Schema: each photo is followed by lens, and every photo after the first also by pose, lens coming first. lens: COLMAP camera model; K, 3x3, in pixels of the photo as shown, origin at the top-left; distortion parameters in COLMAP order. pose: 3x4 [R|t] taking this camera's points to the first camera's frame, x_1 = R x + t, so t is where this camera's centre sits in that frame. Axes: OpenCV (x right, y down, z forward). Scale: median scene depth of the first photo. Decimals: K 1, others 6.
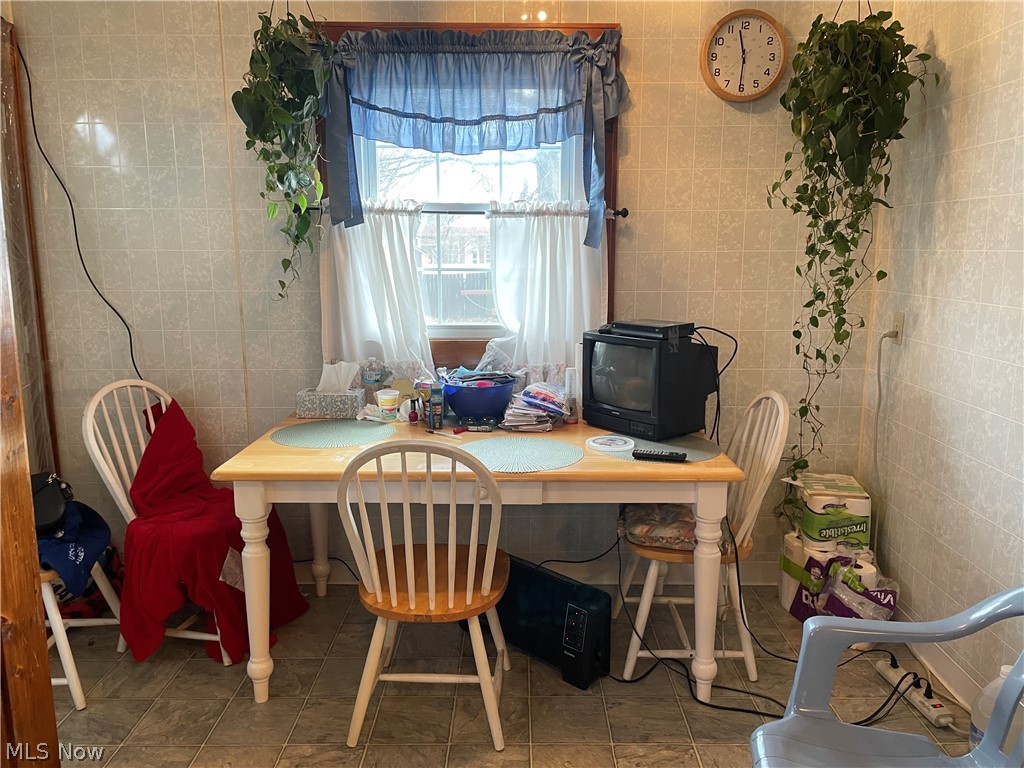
lens RADIAL K [[770.2, 0, 525.1], [0, 770.2, 383.7], [0, 0, 1]] dist [0.090246, -0.115223]
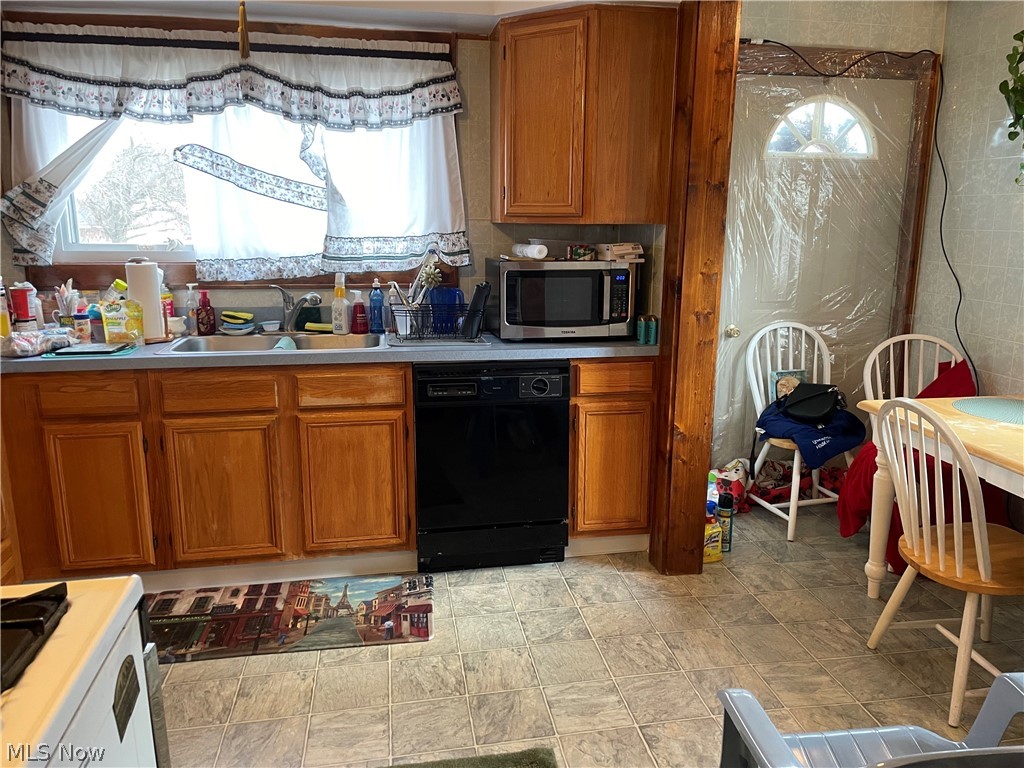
lens RADIAL K [[770.2, 0, 525.1], [0, 770.2, 383.7], [0, 0, 1]] dist [0.090246, -0.115223]
pose [[0.171334, 0.208496, -0.962899, 0.598376], [-0.176394, 0.968050, 0.178225, -0.039836], [0.969293, 0.139313, 0.202638, 0.144162]]
